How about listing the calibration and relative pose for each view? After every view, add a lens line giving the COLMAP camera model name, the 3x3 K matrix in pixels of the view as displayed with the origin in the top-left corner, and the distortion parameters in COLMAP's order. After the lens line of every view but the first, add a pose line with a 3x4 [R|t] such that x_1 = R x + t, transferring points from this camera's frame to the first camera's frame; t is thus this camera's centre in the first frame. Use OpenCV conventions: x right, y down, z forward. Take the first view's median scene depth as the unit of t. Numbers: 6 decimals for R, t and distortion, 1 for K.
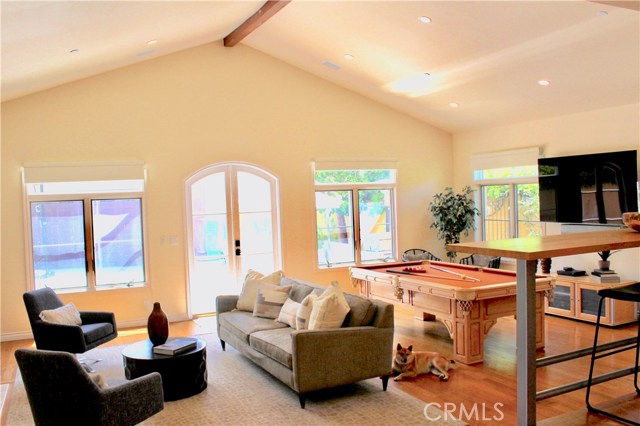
lens RADIAL K [[528.0, 0, 317.1], [0, 528.0, 214.4], [0, 0, 1]] dist [-0.123809, 0.079503]
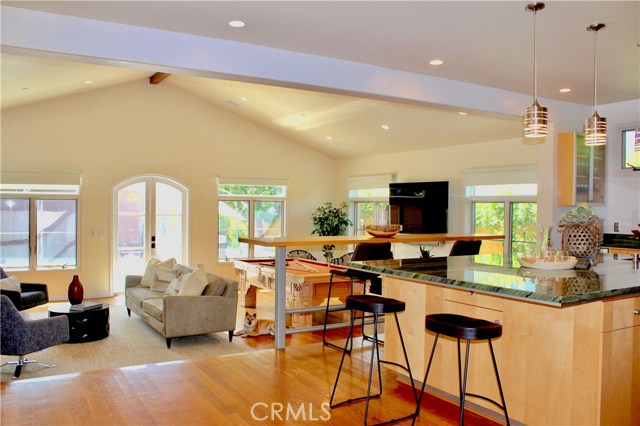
lens RADIAL K [[533.3, 0, 314.3], [0, 533.3, 216.4], [0, 0, 1]] dist [-0.072161, 0.028453]
pose [[0.997572, 0.046500, 0.051839, 0.180247], [-0.045845, 0.998854, -0.013768, 0.001128], [-0.052420, 0.011358, 0.998561, -0.321773]]
